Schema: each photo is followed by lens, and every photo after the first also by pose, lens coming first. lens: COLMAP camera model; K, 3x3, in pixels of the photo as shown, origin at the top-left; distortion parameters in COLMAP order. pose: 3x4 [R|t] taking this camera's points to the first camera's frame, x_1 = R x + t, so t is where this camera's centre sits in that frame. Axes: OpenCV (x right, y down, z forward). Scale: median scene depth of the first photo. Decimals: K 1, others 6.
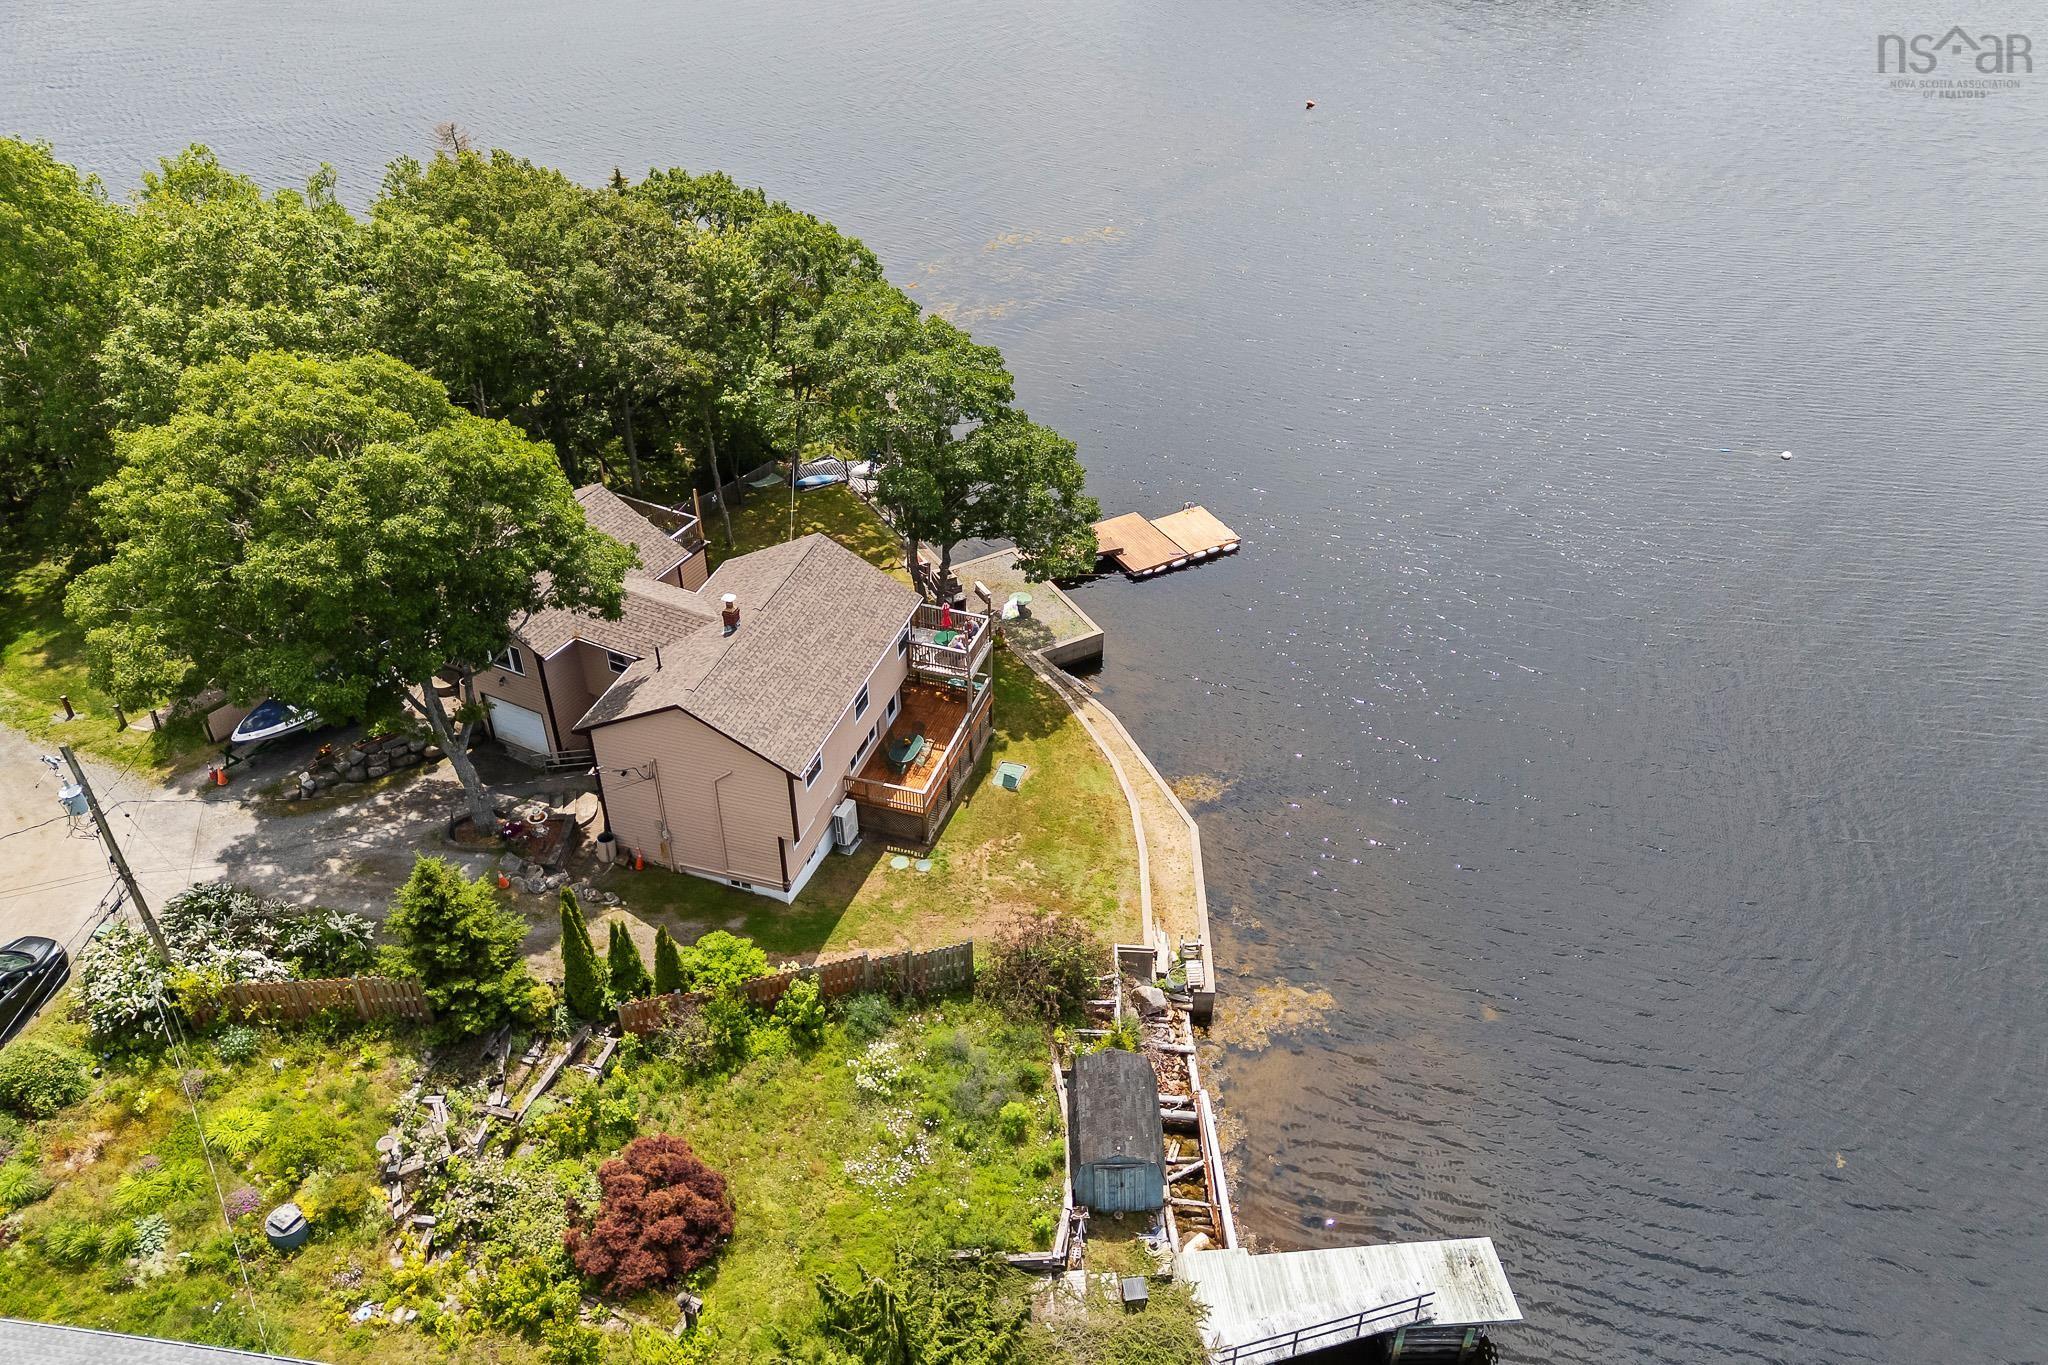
lens RADIAL K [[1427.7, 0, 1024.0], [0, 1427.7, 682.5], [0, 0, 1]] dist [0.006537, 0.000853]
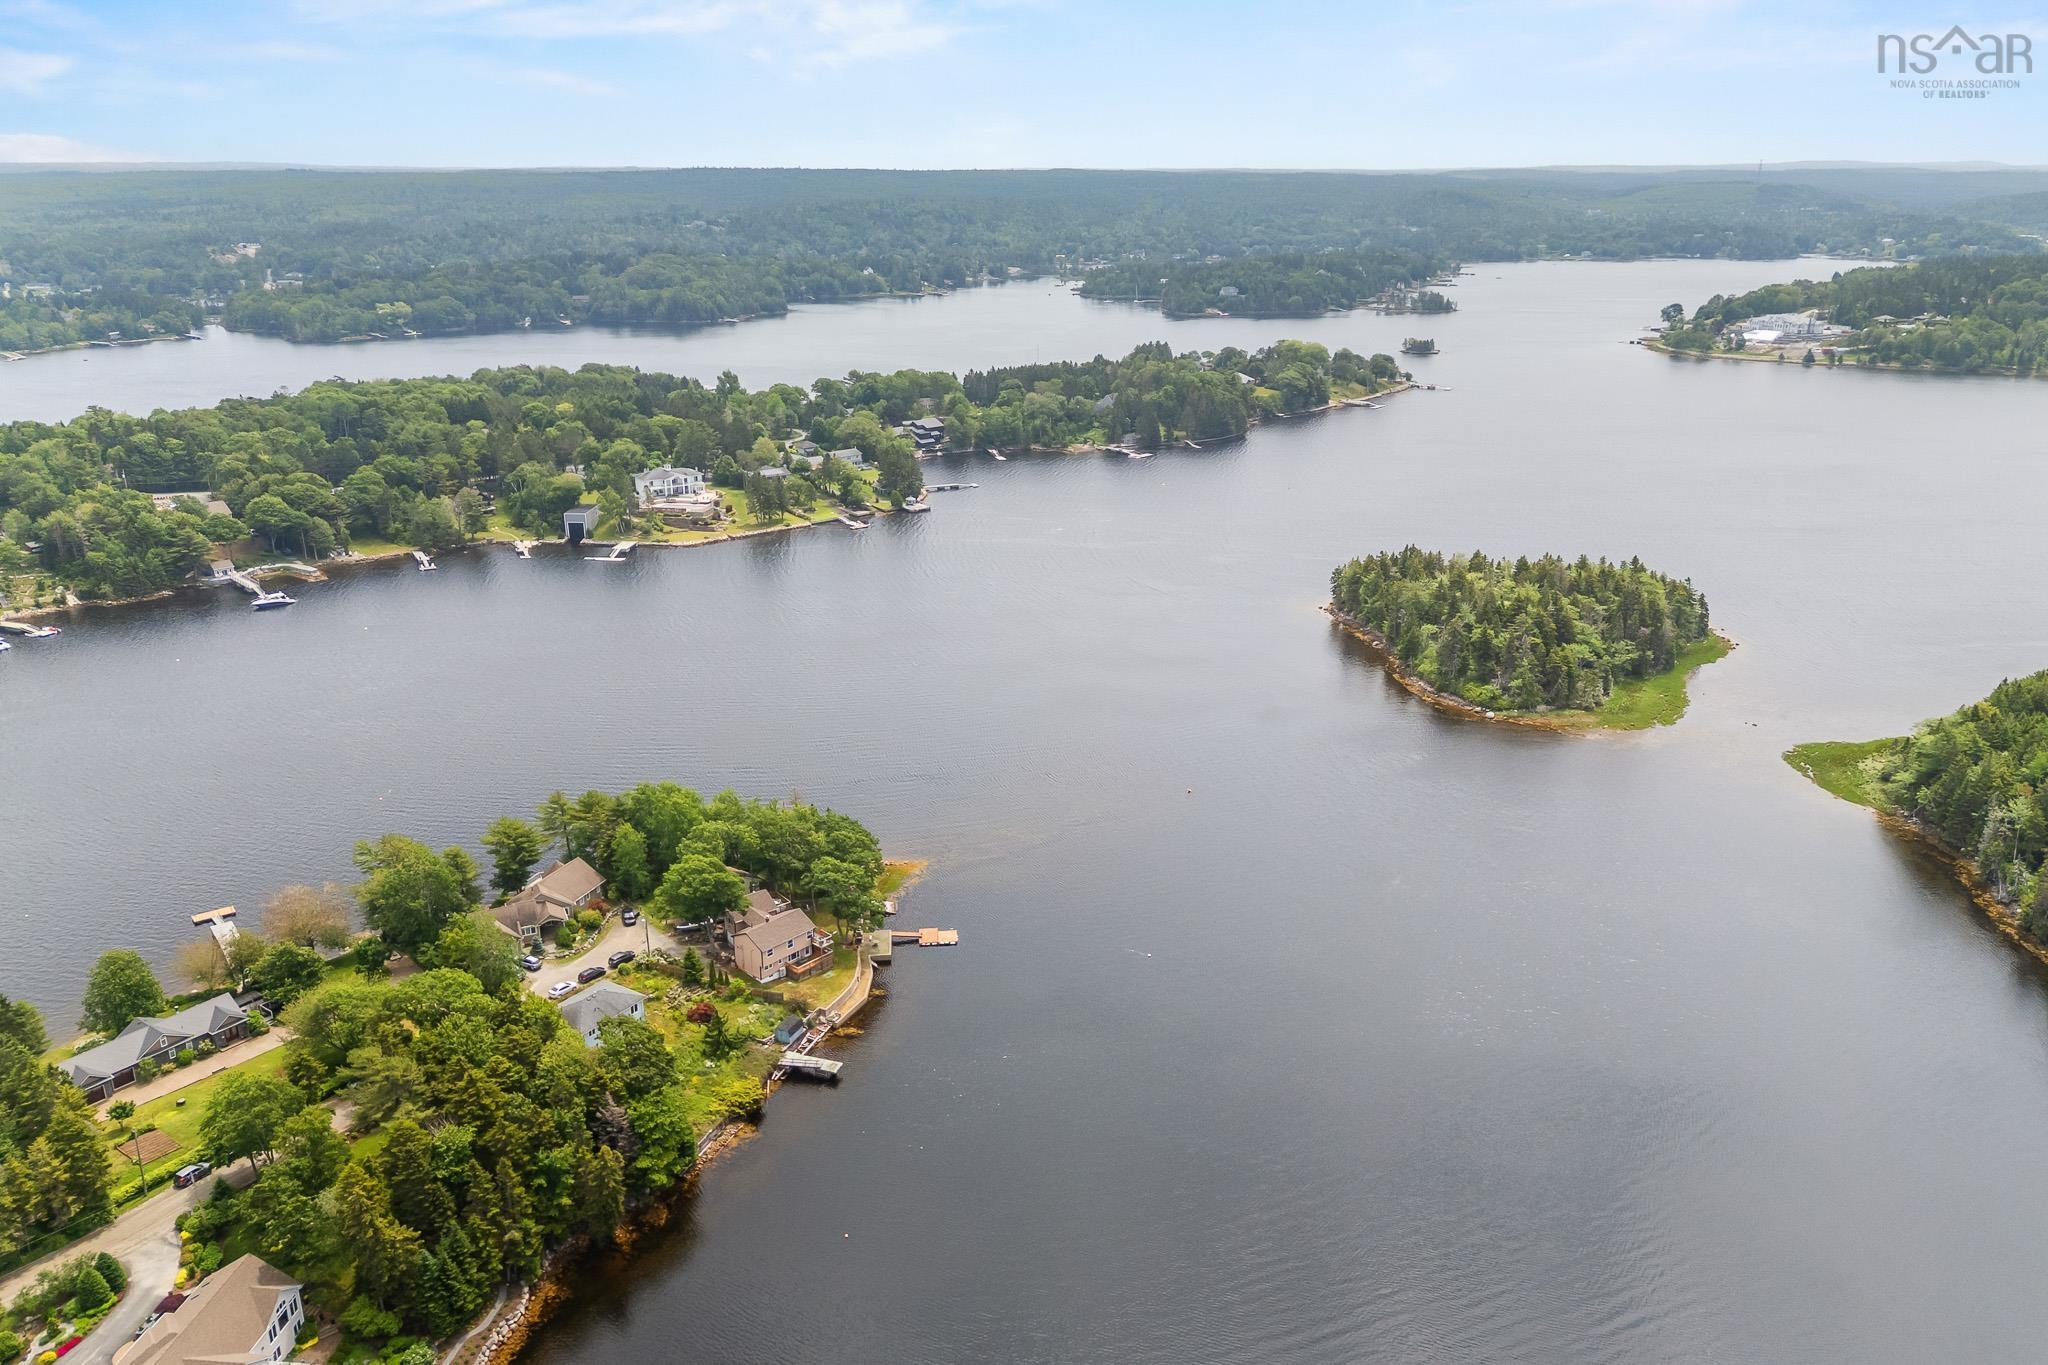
lens RADIAL K [[1427.7, 0, 1024.0], [0, 1427.7, 682.5], [0, 0, 1]] dist [0.006537, 0.000853]
pose [[0.906549, 0.101839, -0.409631, 2.895656], [-0.228275, 0.934584, -0.272845, 0.377012], [0.355048, 0.340855, 0.870493, -3.691778]]
